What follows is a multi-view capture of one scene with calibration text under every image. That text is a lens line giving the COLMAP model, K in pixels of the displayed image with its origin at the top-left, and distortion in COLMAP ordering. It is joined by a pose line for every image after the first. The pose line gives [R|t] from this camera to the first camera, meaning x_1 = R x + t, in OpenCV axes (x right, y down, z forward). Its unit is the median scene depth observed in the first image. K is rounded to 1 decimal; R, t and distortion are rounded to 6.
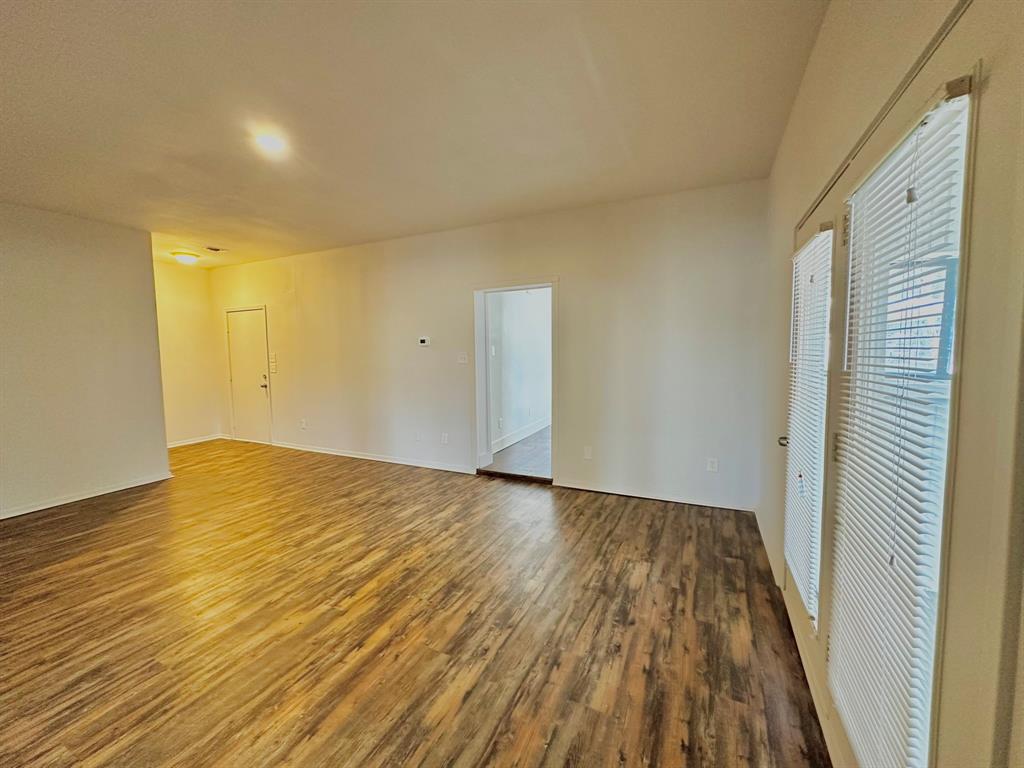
lens RADIAL K [[406.6, 0, 510.6], [0, 406.6, 382.0], [0, 0, 1]] dist [0.000415, 0.000859]
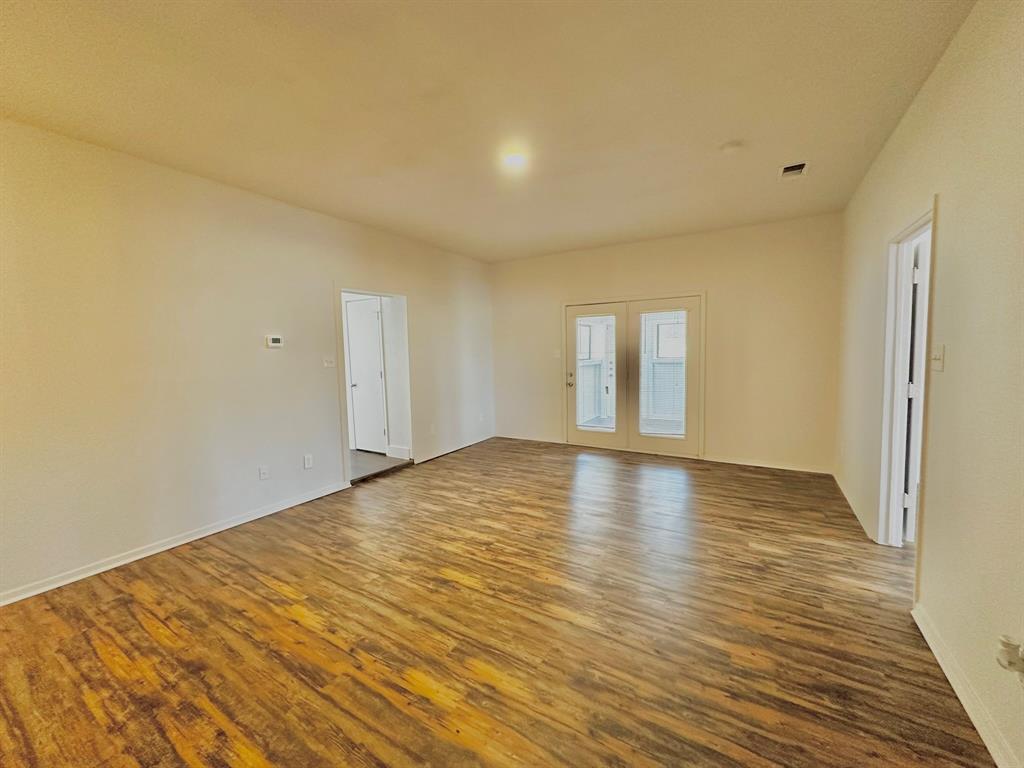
lens RADIAL K [[406.6, 0, 511.5], [0, 406.6, 381.4], [0, 0, 1]] dist [0.000415, 0.000859]
pose [[0.096728, -0.062923, 0.993320, -1.319917], [0.095345, 0.993996, 0.053681, -0.034783], [-0.990734, 0.089515, 0.102147, 0.722294]]
